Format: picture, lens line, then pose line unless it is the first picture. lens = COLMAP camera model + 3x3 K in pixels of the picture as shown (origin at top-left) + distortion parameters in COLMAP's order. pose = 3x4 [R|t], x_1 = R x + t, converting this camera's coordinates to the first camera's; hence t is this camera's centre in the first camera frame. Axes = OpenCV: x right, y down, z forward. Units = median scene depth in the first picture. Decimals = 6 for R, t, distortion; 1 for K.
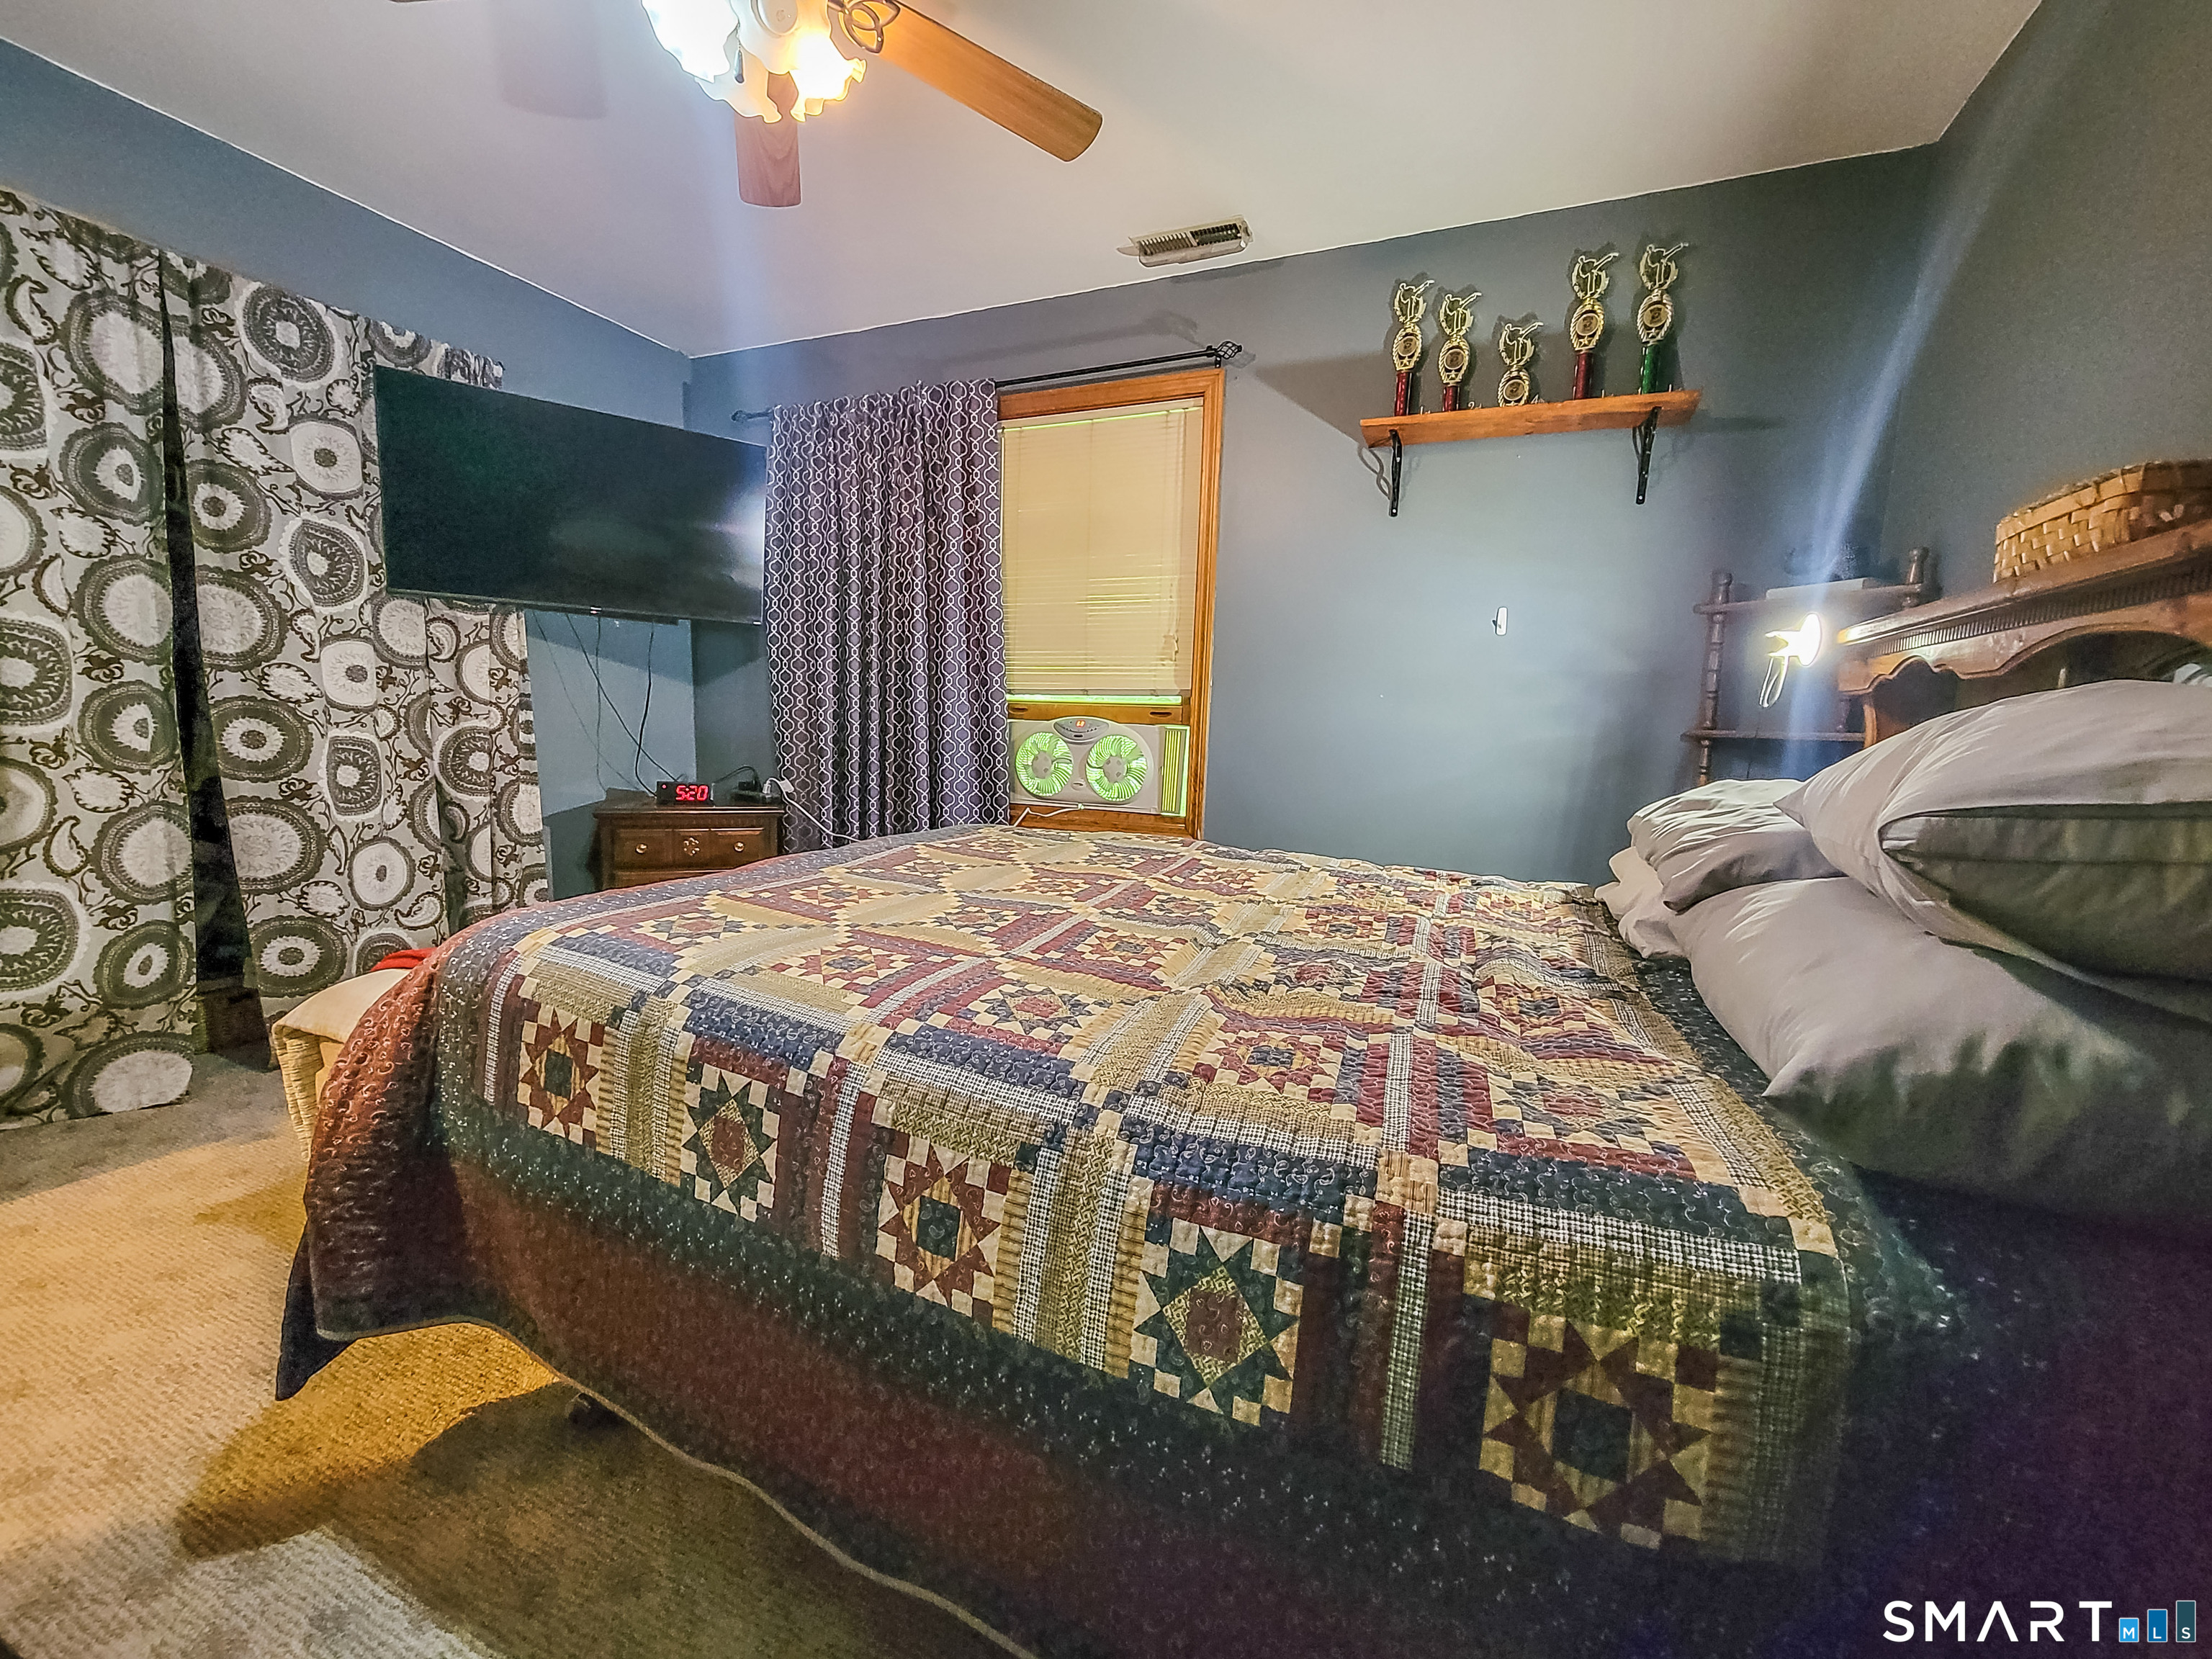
lens RADIAL K [[905.9, 0, 1100.0], [0, 905.9, 833.3], [0, 0, 1]] dist [0.002961, -0.000051]
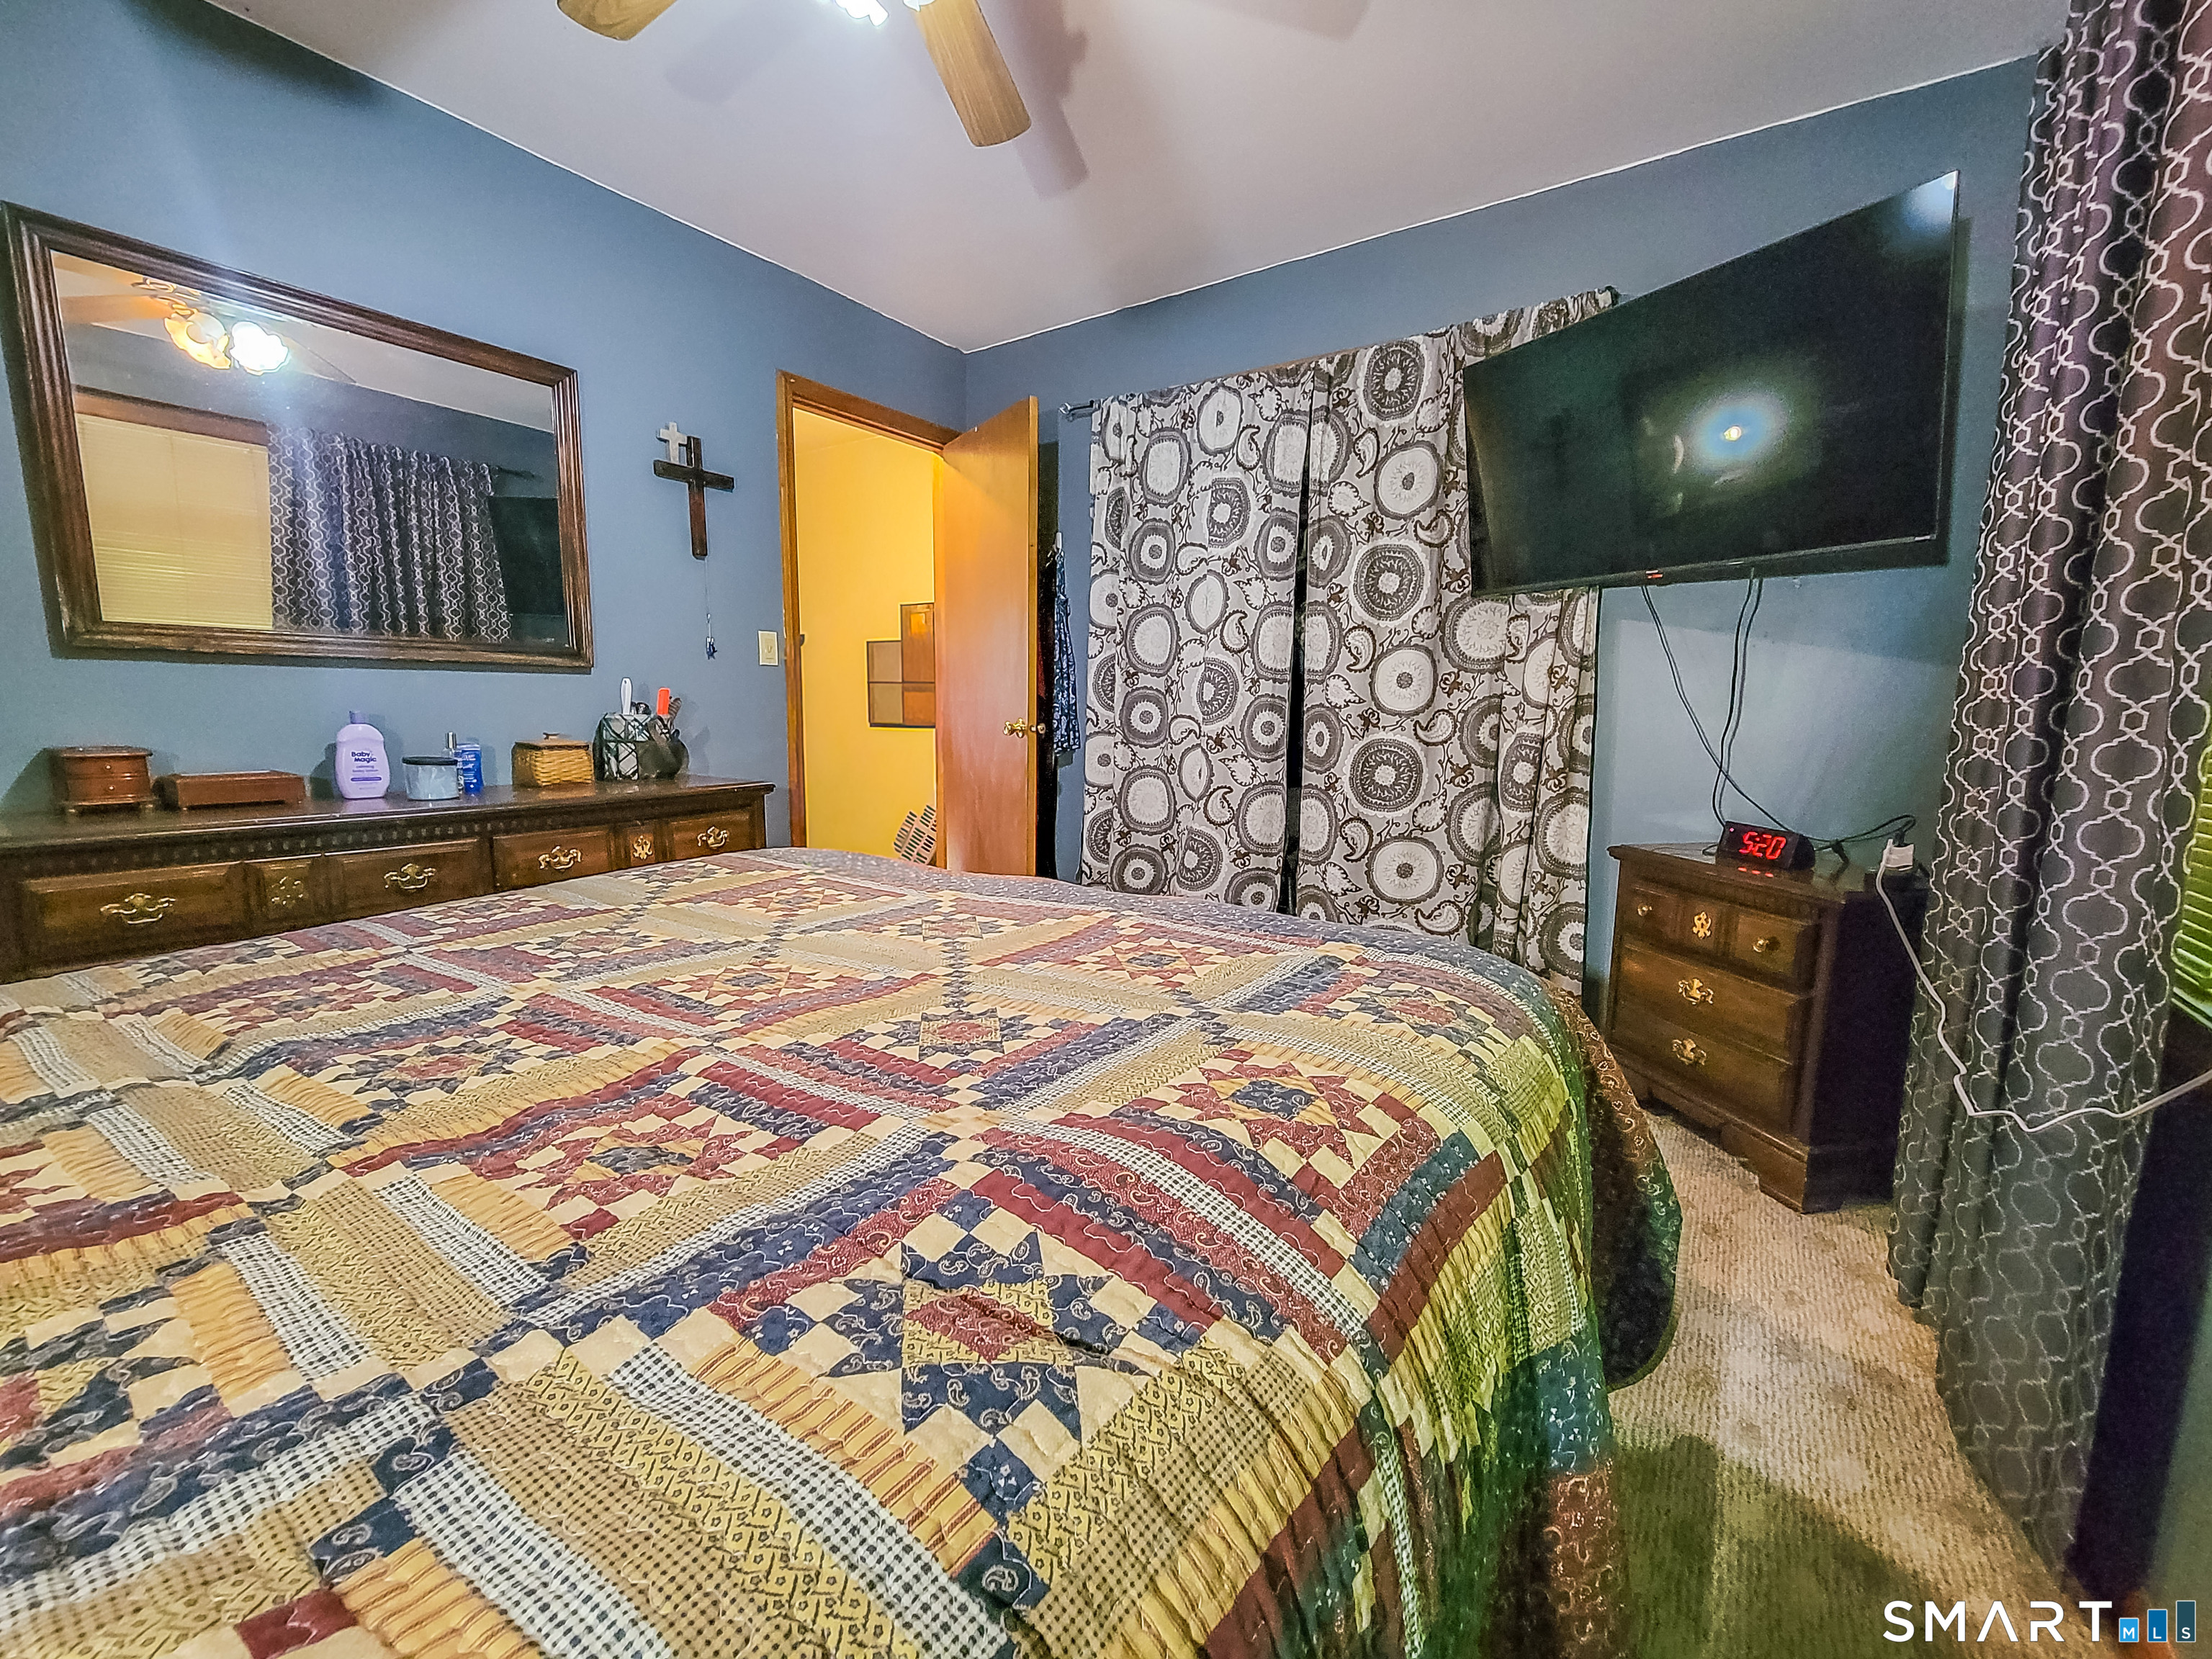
lens RADIAL K [[905.9, 0, 1100.0], [0, 905.9, 833.3], [0, 0, 1]] dist [0.002961, -0.000051]
pose [[-0.180154, 0.106613, -0.977844, 0.296820], [-0.142291, 0.980828, 0.133154, -0.089305], [0.973292, 0.163126, -0.161530, 0.839460]]
